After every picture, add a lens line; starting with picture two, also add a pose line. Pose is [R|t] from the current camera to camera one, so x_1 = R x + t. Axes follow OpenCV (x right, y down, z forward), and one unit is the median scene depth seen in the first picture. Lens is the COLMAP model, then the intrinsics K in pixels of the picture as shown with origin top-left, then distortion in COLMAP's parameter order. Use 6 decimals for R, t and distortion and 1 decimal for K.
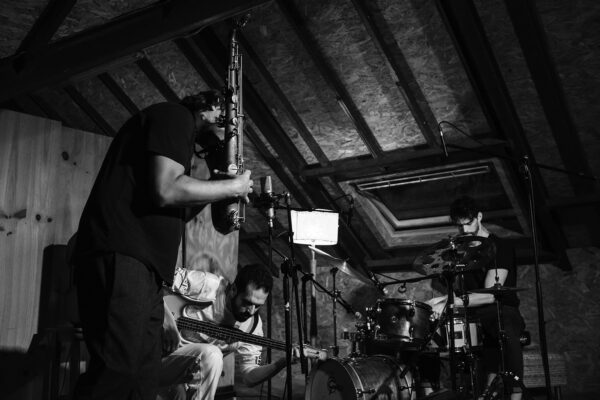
lens RADIAL K [[606.5, 0, 298.7], [0, 606.5, 200.0], [0, 0, 1]] dist [-0.004574, 0.000000]
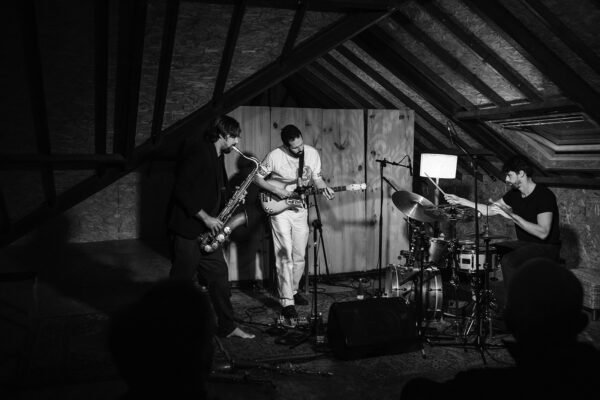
lens RADIAL K [[606.5, 0, 297.5], [0, 606.5, 200.3], [0, 0, 1]] dist [-0.004574, 0.000000]
pose [[0.814025, 0.060538, -0.577667, 0.546235], [0.086064, 0.971003, 0.223037, -0.206883], [0.574419, -0.231273, 0.785211, -0.267337]]
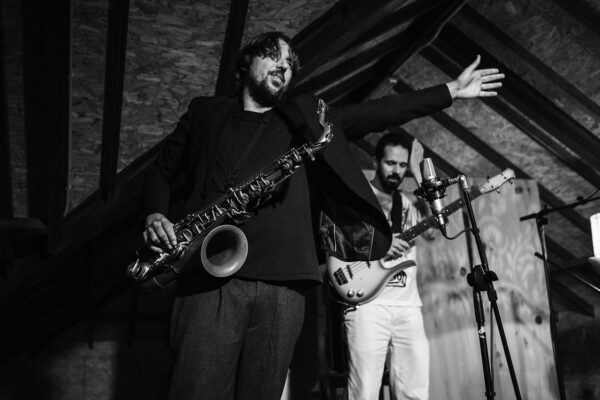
lens RADIAL K [[606.5, 0, 300.7], [0, 606.5, 201.5], [0, 0, 1]] dist [-0.004574, 0.000000]
pose [[0.806084, -0.170997, -0.566558, 0.126335], [0.122050, 0.984800, -0.123581, 0.045939], [0.579079, 0.030468, 0.814702, 0.154200]]
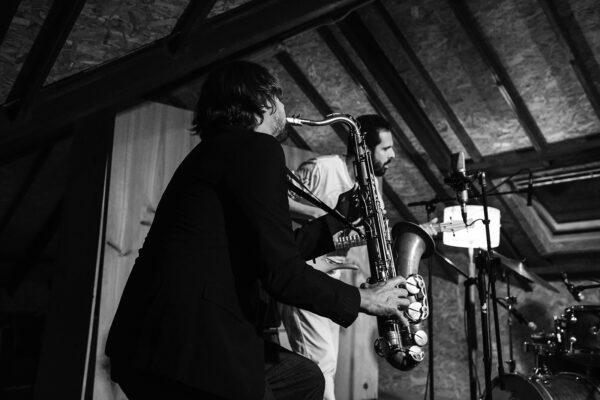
lens RADIAL K [[606.5, 0, 300.5], [0, 606.5, 199.6], [0, 0, 1]] dist [-0.004574, 0.000000]
pose [[0.984125, -0.004197, -0.177425, -0.062905], [0.000167, 0.999742, -0.022719, 0.023824], [0.177474, 0.022328, 0.983872, 0.068189]]
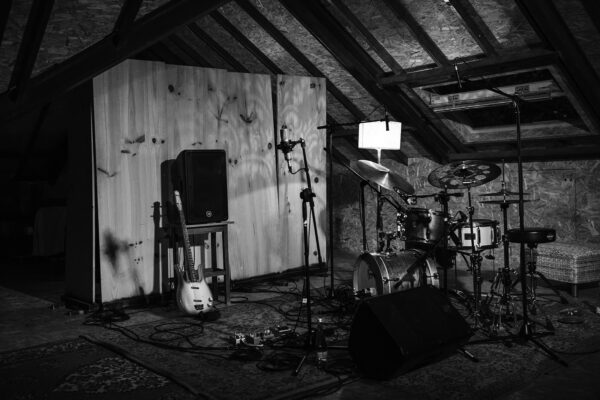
lens RADIAL K [[606.5, 0, 299.3], [0, 606.5, 200.1], [0, 0, 1]] dist [-0.004574, 0.000000]
pose [[0.967026, 0.001703, -0.254673, 0.166432], [0.055119, 0.974877, 0.215816, -0.090021], [0.248643, -0.222737, 0.942637, -0.146141]]
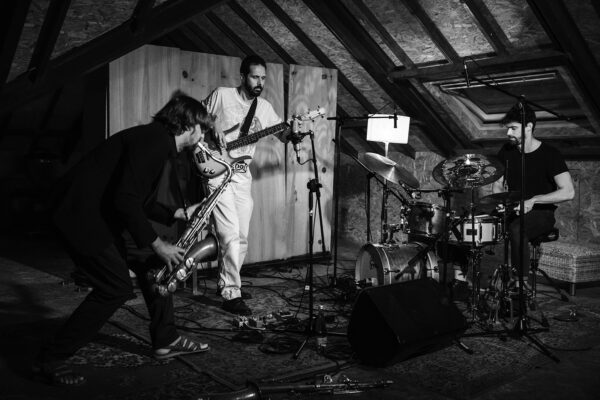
lens RADIAL K [[606.5, 0, 298.5], [0, 606.5, 199.6], [0, 0, 1]] dist [-0.004574, 0.000000]
pose [[0.962654, 0.047382, -0.266555, 0.172263], [0.017224, 0.971853, 0.234959, -0.097560], [0.270185, -0.230775, 0.934742, -0.165792]]
